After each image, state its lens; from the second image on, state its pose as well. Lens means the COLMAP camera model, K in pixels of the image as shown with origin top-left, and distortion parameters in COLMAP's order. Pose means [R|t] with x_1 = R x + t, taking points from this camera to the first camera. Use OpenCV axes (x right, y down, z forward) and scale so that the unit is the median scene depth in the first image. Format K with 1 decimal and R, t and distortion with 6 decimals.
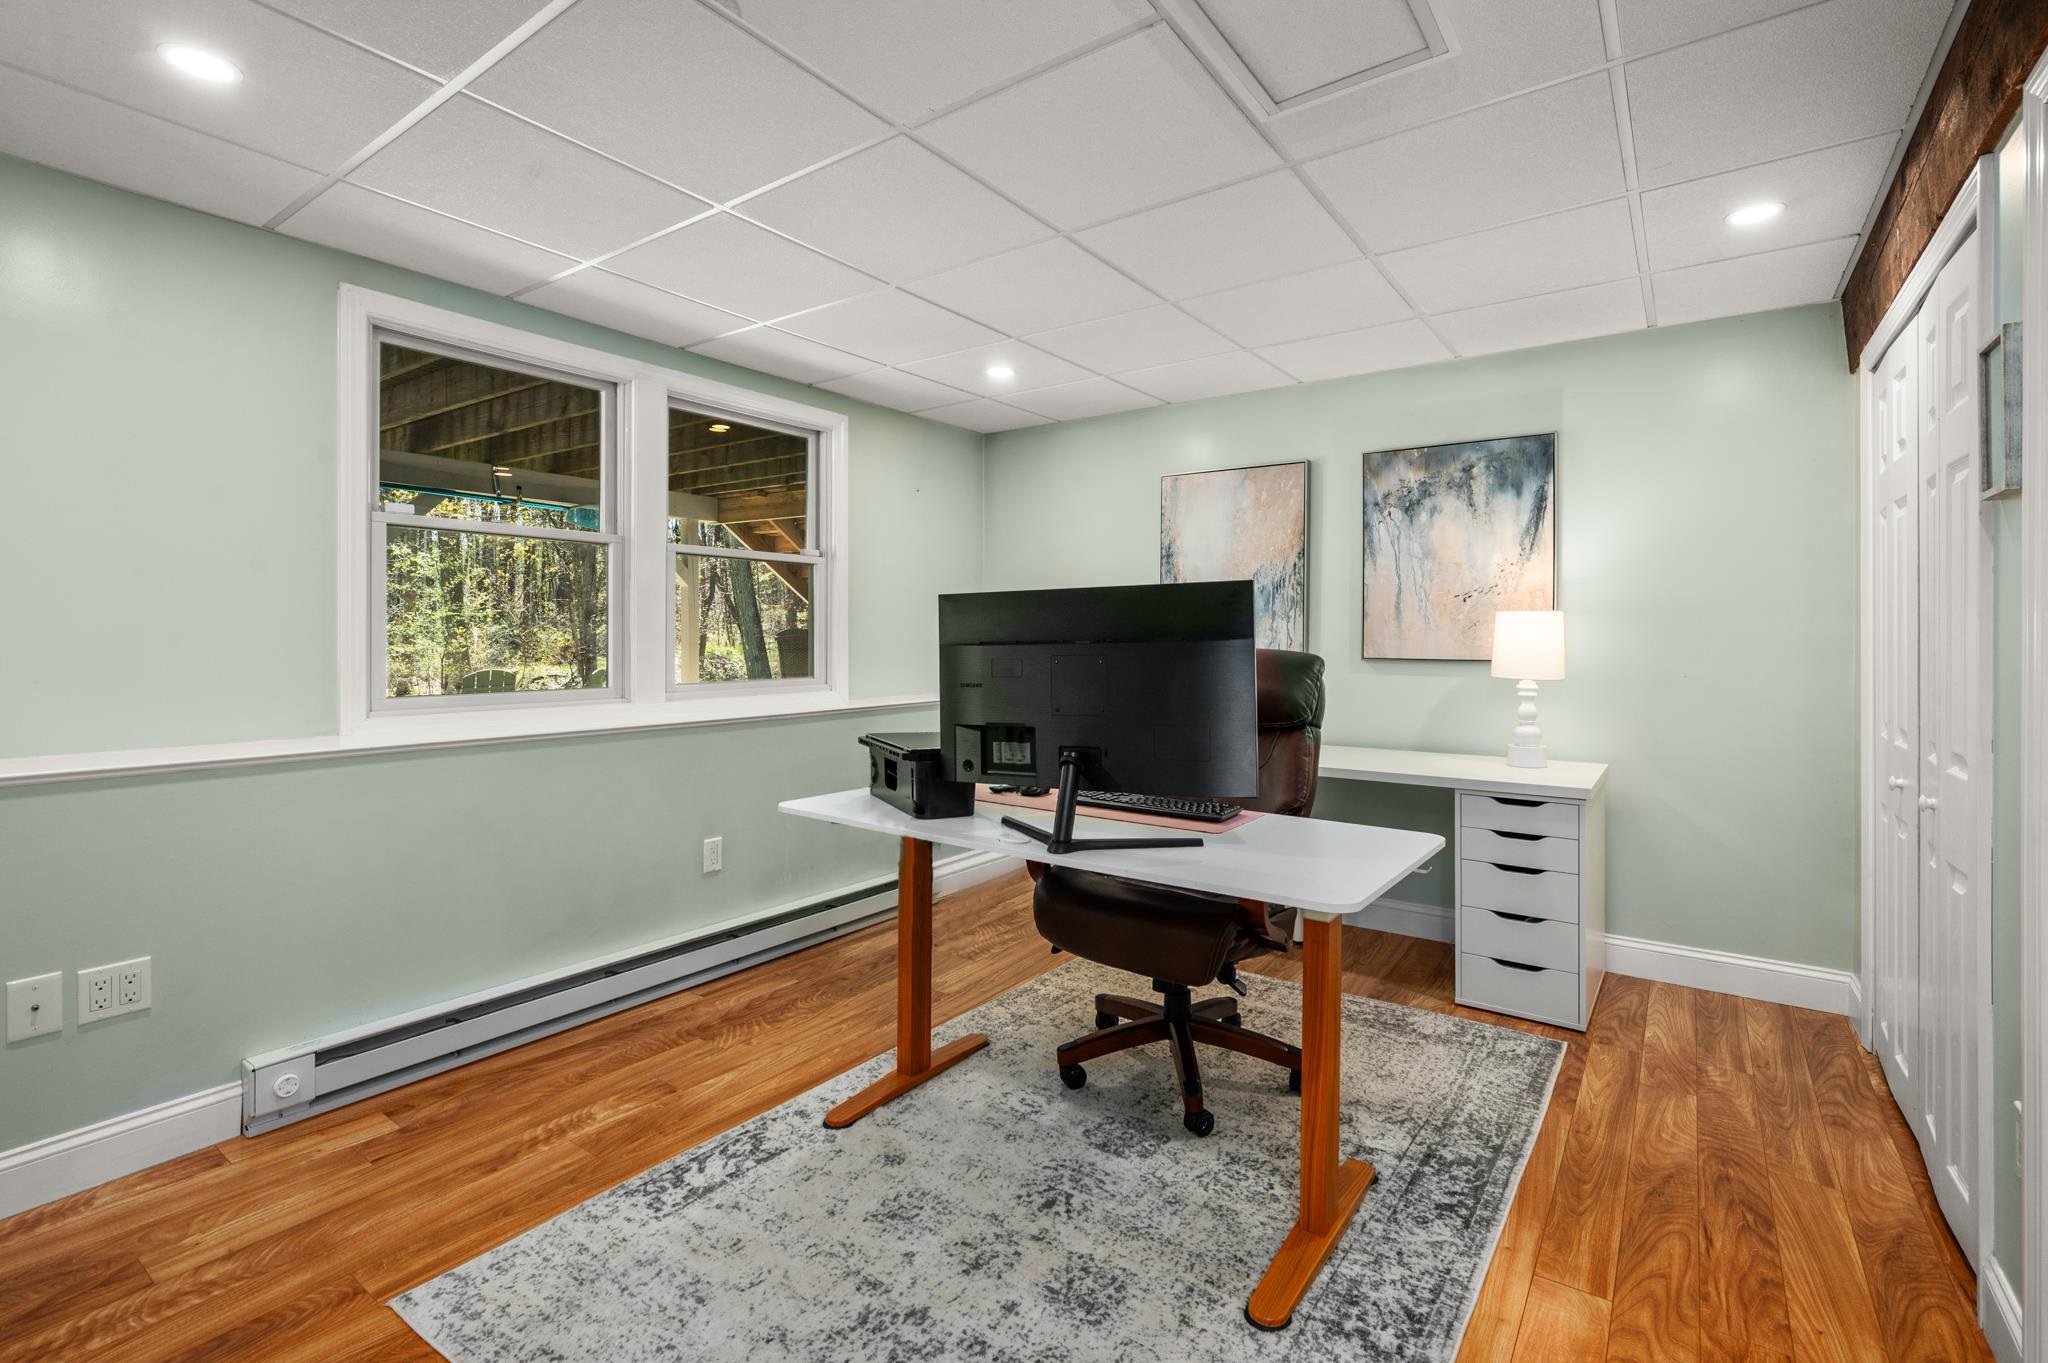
lens RADIAL K [[914.1, 0, 1022.9], [0, 914.1, 632.2], [0, 0, 1]] dist [-0.000271, -0.000199]
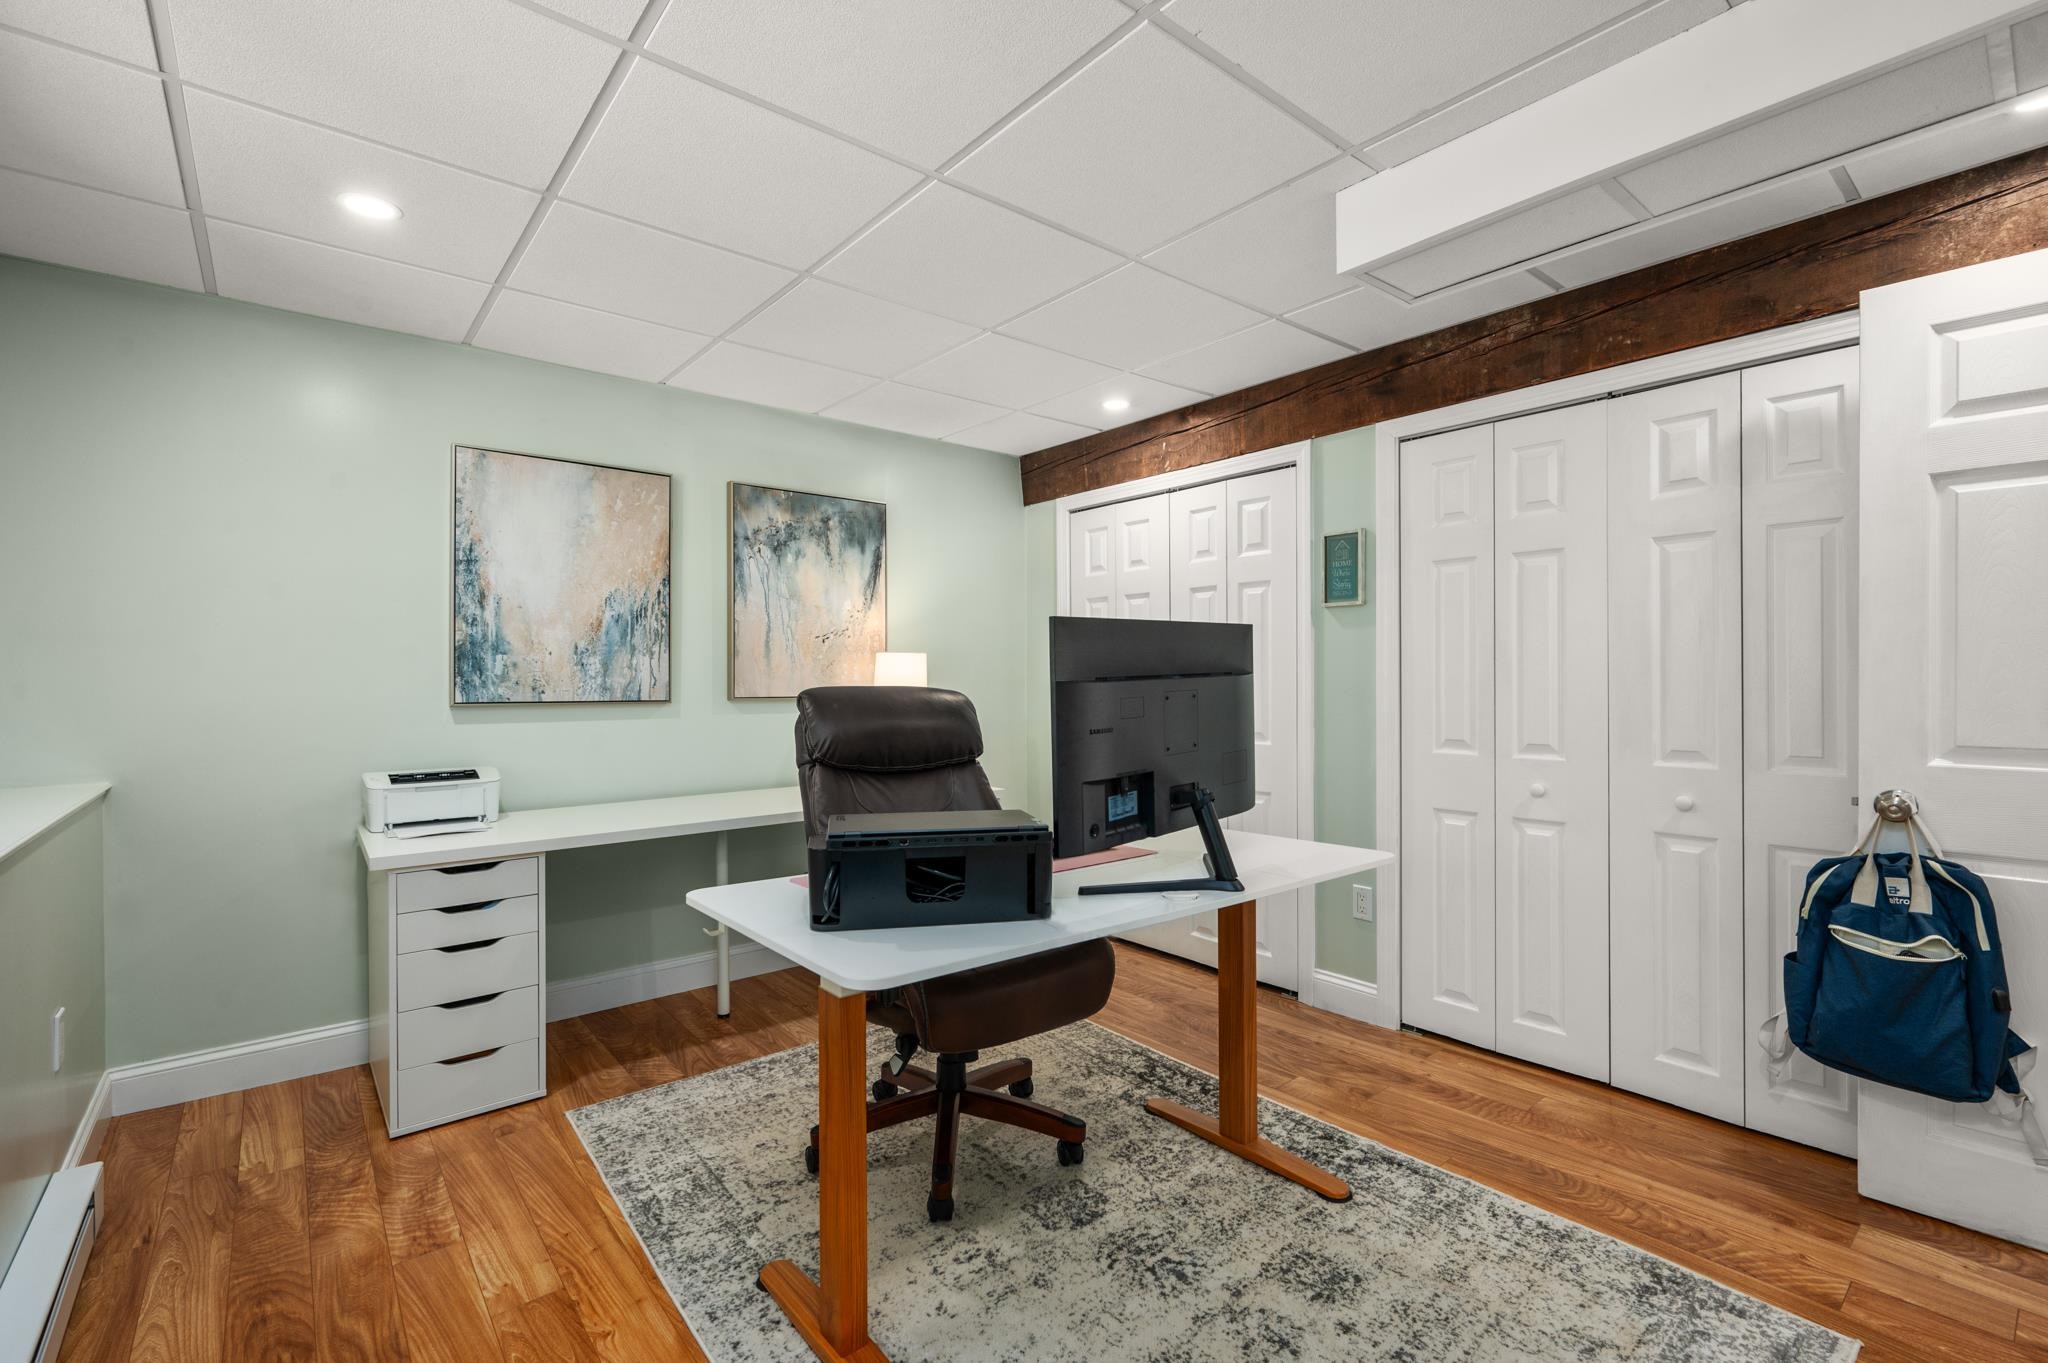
lens RADIAL K [[914.5, 0, 1009.4], [0, 914.5, 677.5], [0, 0, 1]] dist [0.000006, 0.000186]
pose [[0.253425, -0.003772, 0.967348, -0.518113], [-0.000056, 0.999992, 0.003914, 0.003829], [-0.967355, -0.001046, 0.253423, 0.522649]]
